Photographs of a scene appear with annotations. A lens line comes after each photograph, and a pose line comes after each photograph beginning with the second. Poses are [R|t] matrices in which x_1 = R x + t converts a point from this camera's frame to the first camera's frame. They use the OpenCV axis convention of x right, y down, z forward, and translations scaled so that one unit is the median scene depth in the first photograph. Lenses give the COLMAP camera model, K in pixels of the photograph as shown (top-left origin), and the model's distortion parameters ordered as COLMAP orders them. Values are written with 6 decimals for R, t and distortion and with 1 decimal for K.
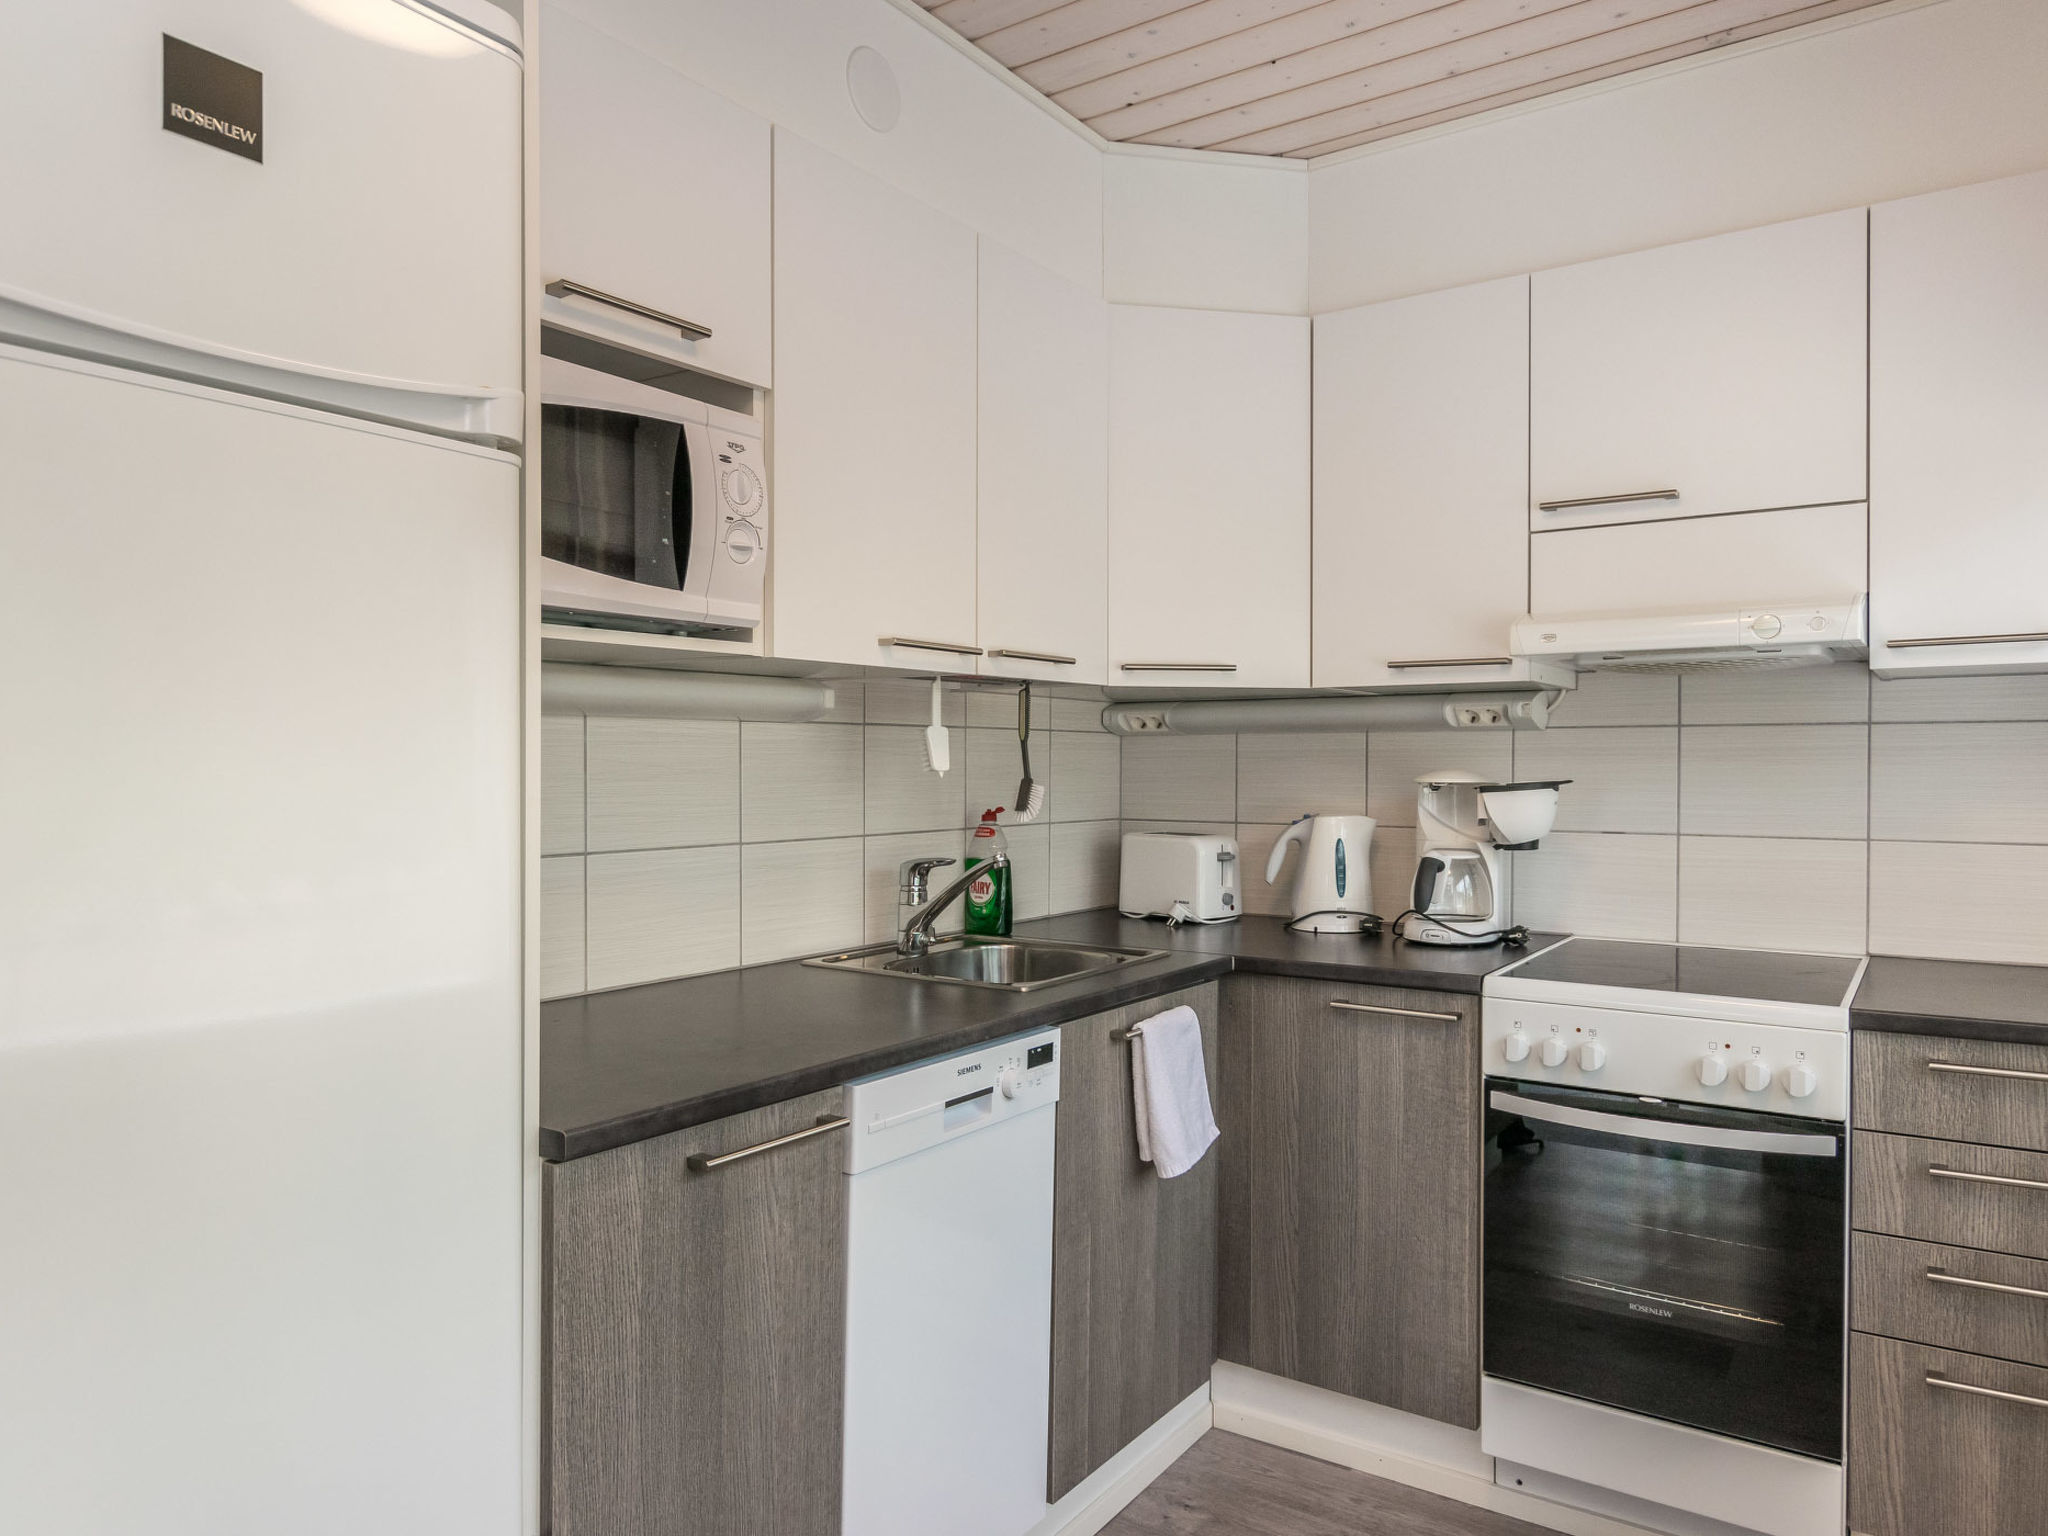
lens RADIAL K [[1348.4, 0, 1025.4], [0, 1348.4, 786.2], [0, 0, 1]] dist [0.001542, -0.000633]
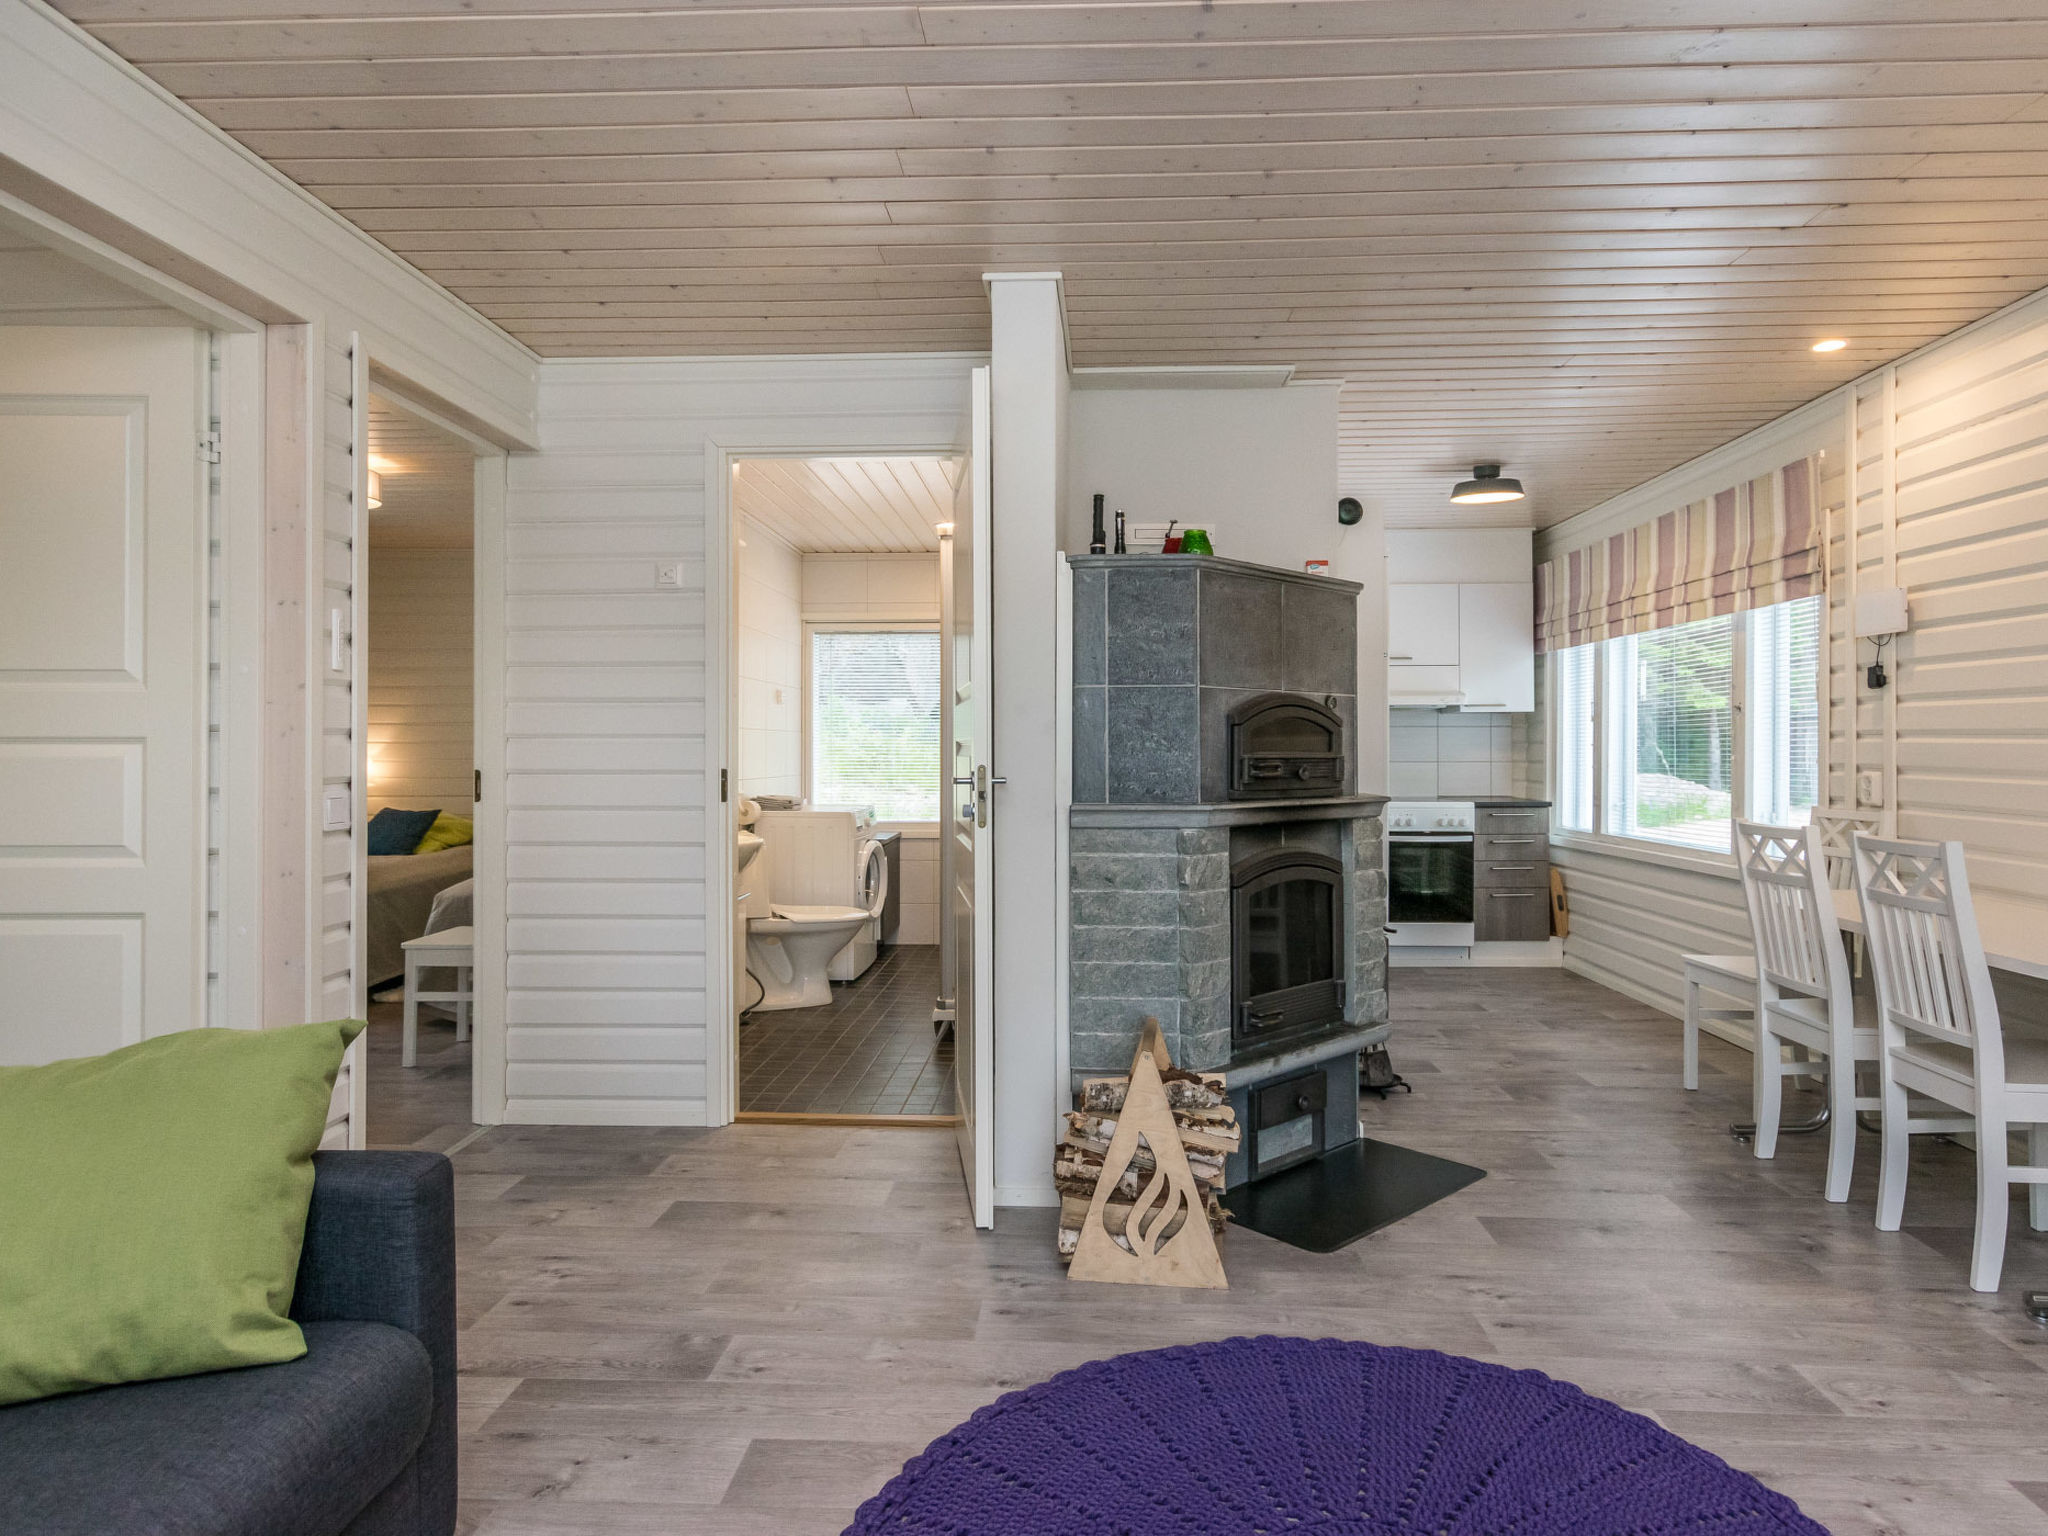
lens RADIAL K [[1162.1, 0, 1025.1], [0, 1162.1, 747.0], [0, 0, 1]] dist [0.000006, -0.000218]
pose [[0.845487, 0.001029, 0.533995, -1.806779], [0.007311, 0.999882, -0.013503, 0.035367], [-0.533946, 0.015321, 0.845380, -0.899556]]
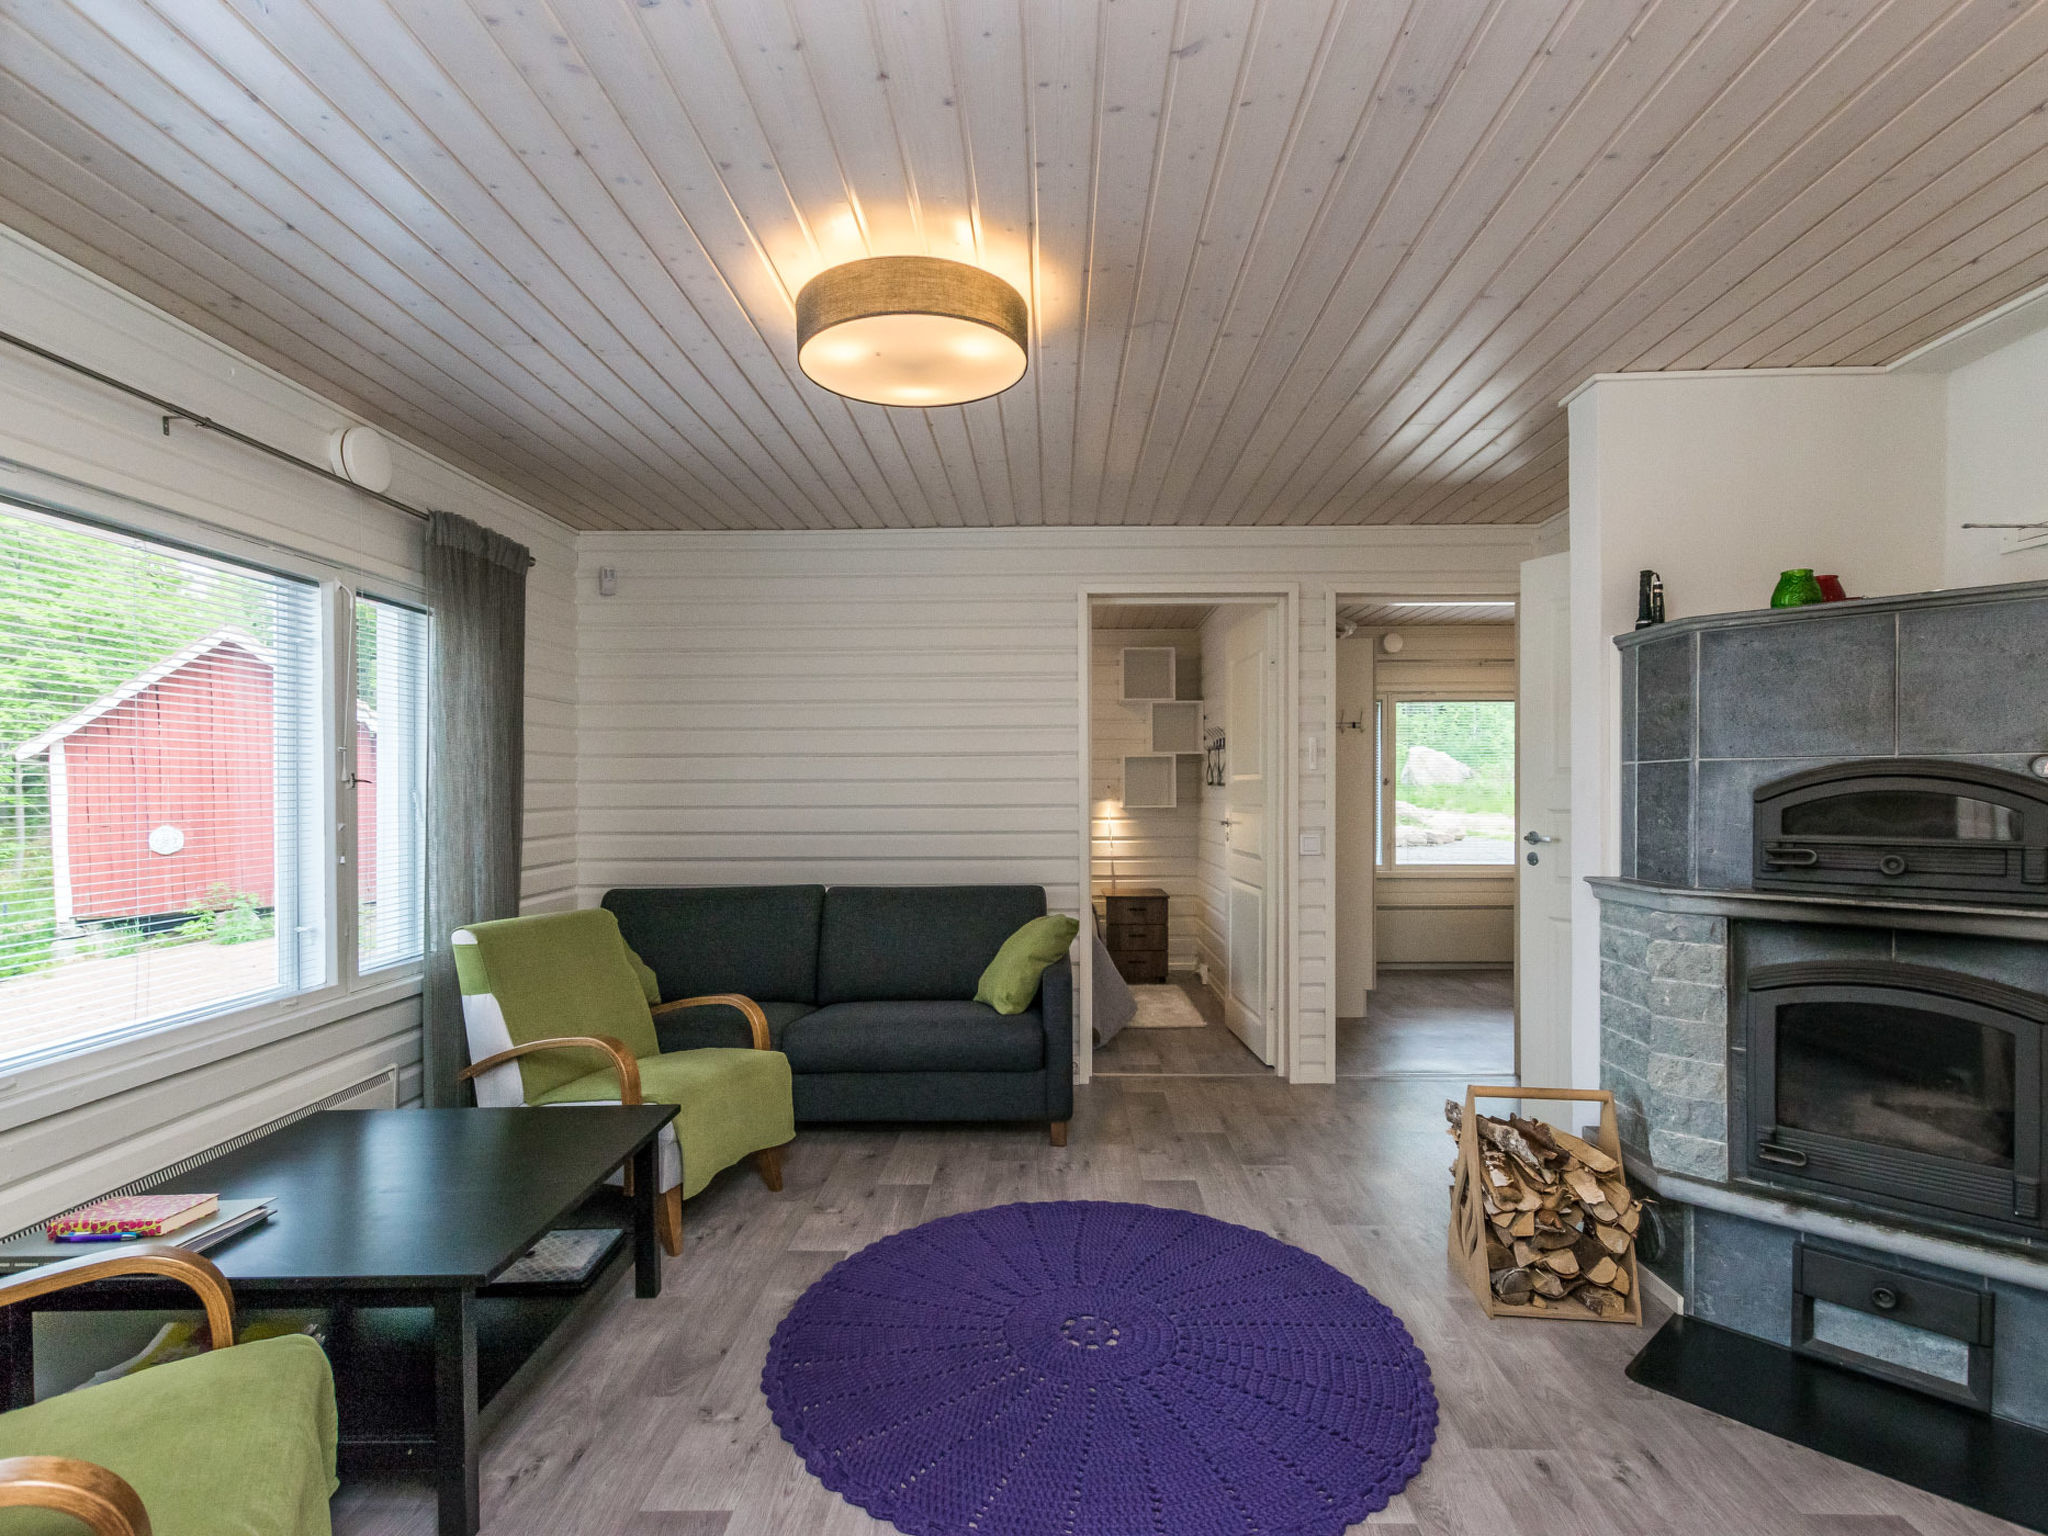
lens RADIAL K [[1042.8, 0, 1026.3], [0, 1042.8, 793.6], [0, 0, 1]] dist [0.017395, -0.013907]
pose [[0.551129, 0.001252, -0.834419, -0.409534], [-0.004503, 0.999989, -0.001474, -0.010127], [0.834408, 0.004569, 0.551128, -1.076999]]
